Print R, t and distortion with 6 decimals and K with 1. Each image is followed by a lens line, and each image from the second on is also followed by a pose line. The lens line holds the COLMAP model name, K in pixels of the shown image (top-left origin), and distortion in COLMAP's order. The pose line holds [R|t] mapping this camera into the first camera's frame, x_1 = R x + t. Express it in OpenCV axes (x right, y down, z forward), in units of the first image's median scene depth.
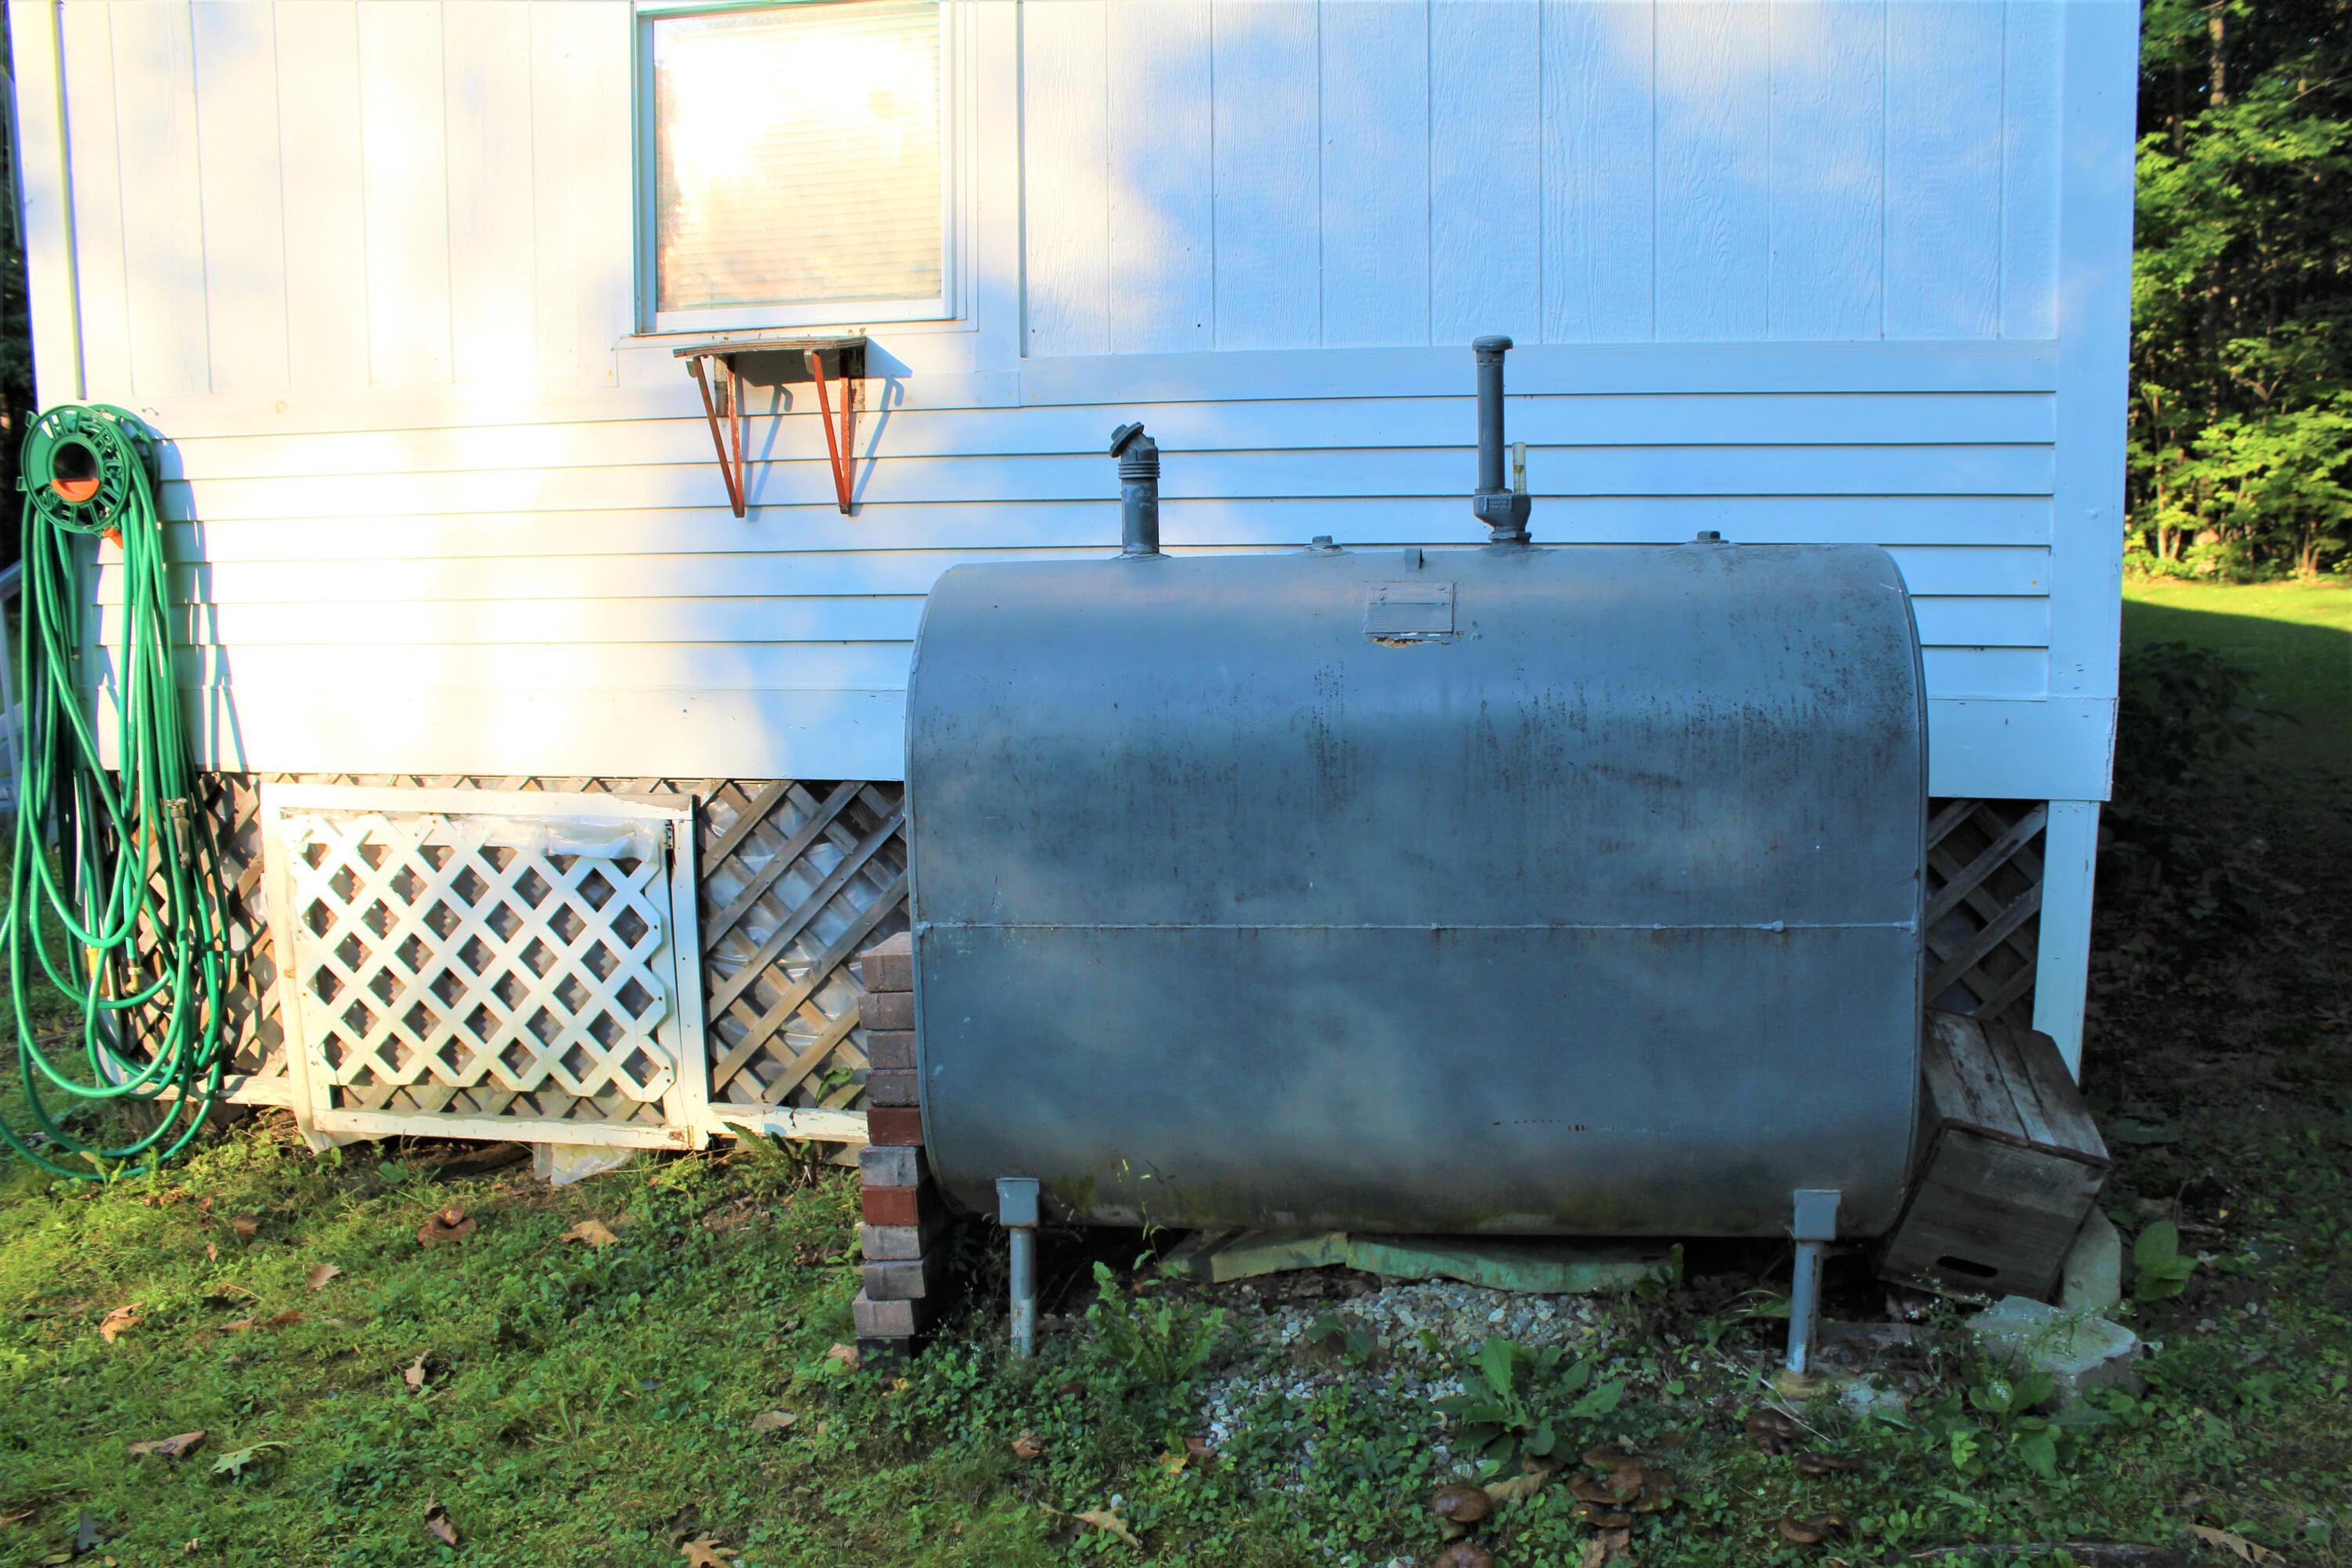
lens RADIAL K [[1901.1, 0, 1172.0], [0, 1901.1, 803.8], [0, 0, 1]] dist [-0.149770, 0.111796]
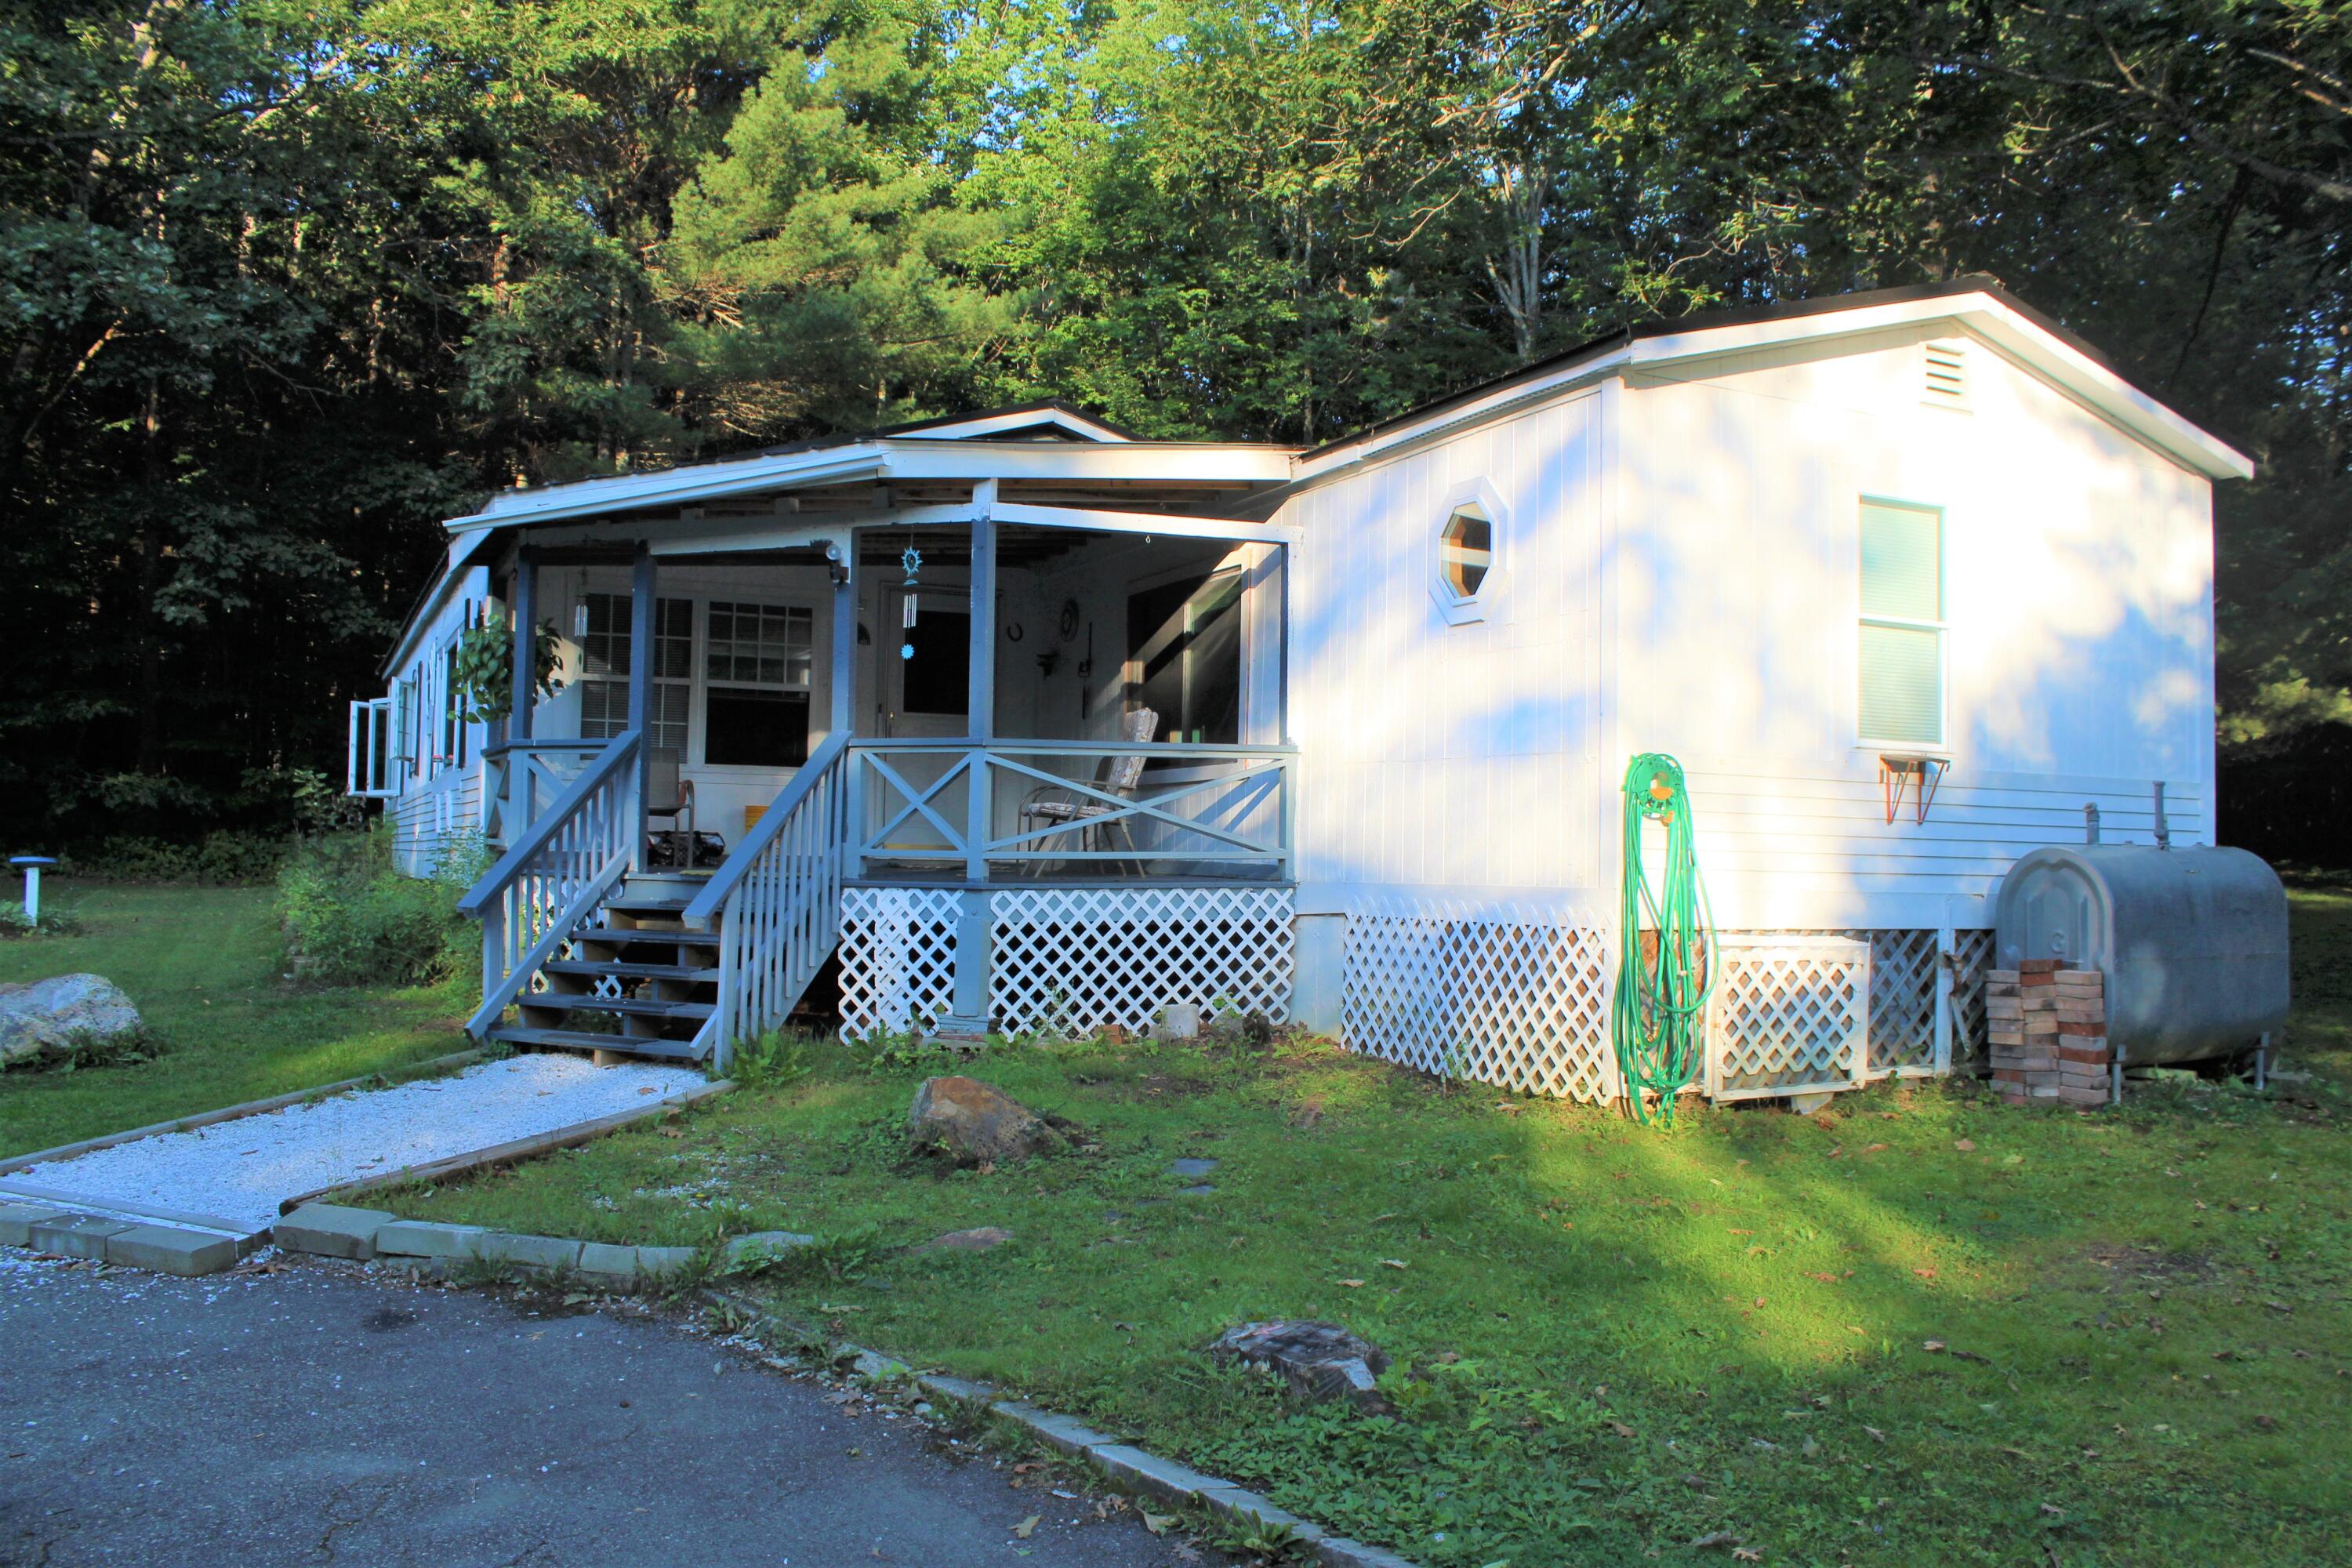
lens RADIAL K [[1901.1, 0, 1172.0], [0, 1901.1, 803.8], [0, 0, 1]] dist [-0.149770, 0.111796]
pose [[0.812917, 0.043942, 0.580720, -2.416405], [0.047584, 0.988804, -0.141432, 0.125048], [-0.580433, 0.142605, 0.801724, -0.433042]]
